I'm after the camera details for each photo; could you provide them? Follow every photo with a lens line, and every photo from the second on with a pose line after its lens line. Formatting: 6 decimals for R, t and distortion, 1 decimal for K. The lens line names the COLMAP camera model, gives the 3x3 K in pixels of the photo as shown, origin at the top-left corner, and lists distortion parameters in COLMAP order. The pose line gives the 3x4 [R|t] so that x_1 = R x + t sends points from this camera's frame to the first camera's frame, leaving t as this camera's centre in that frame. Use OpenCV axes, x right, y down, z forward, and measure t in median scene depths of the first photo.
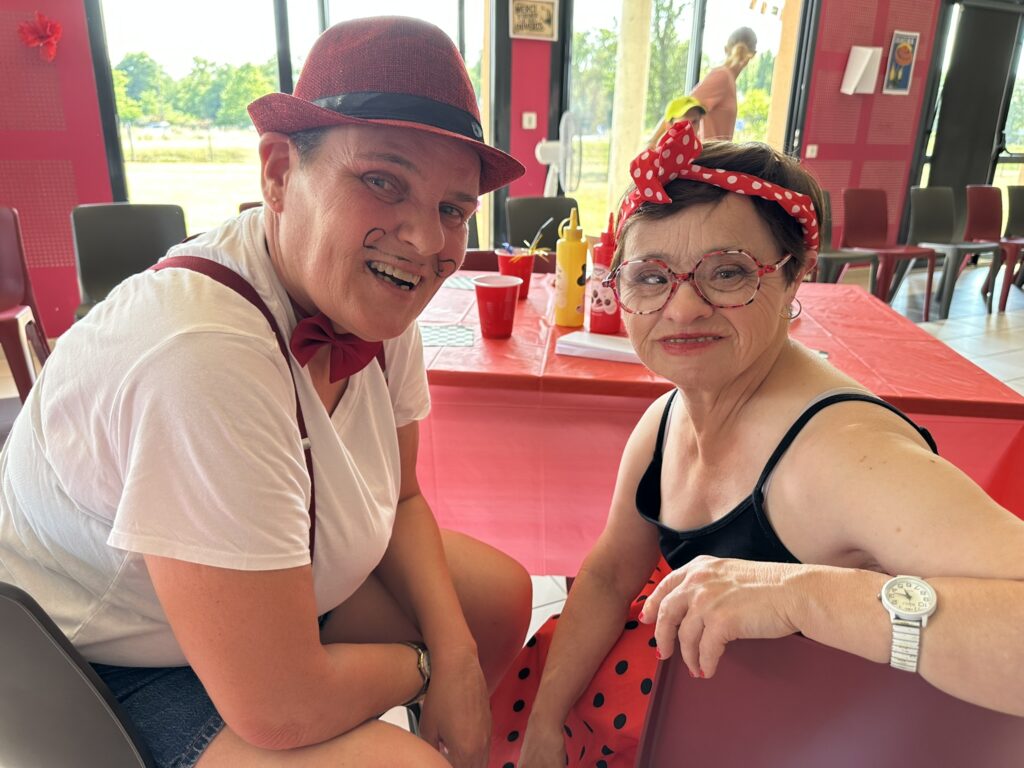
lens RADIAL K [[641.5, 0, 512.0], [0, 641.5, 384.0], [0, 0, 1]] dist [0.053718, -0.091811]
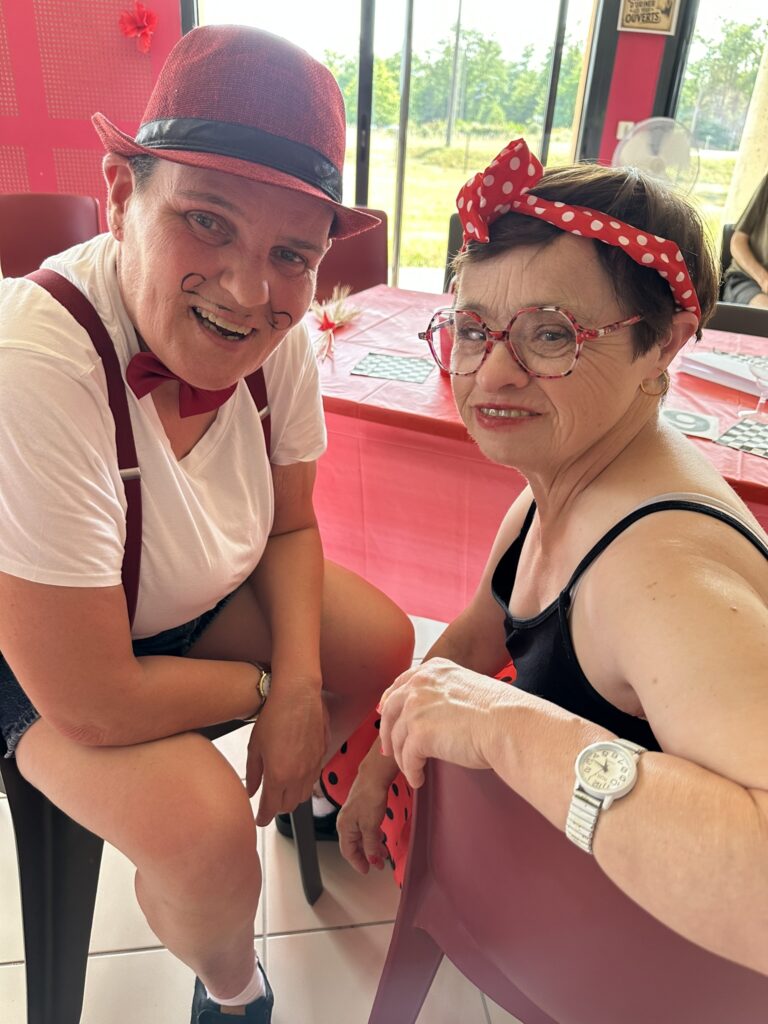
lens RADIAL K [[641.5, 0, 382.9], [0, 641.5, 493.0], [0, 0, 1]] dist [0.053718, -0.091811]
pose [[0.955565, 0.145949, -0.256115, 0.368683], [-0.111463, 0.983218, 0.144425, -0.068792], [0.272896, -0.109461, 0.955796, 0.134545]]
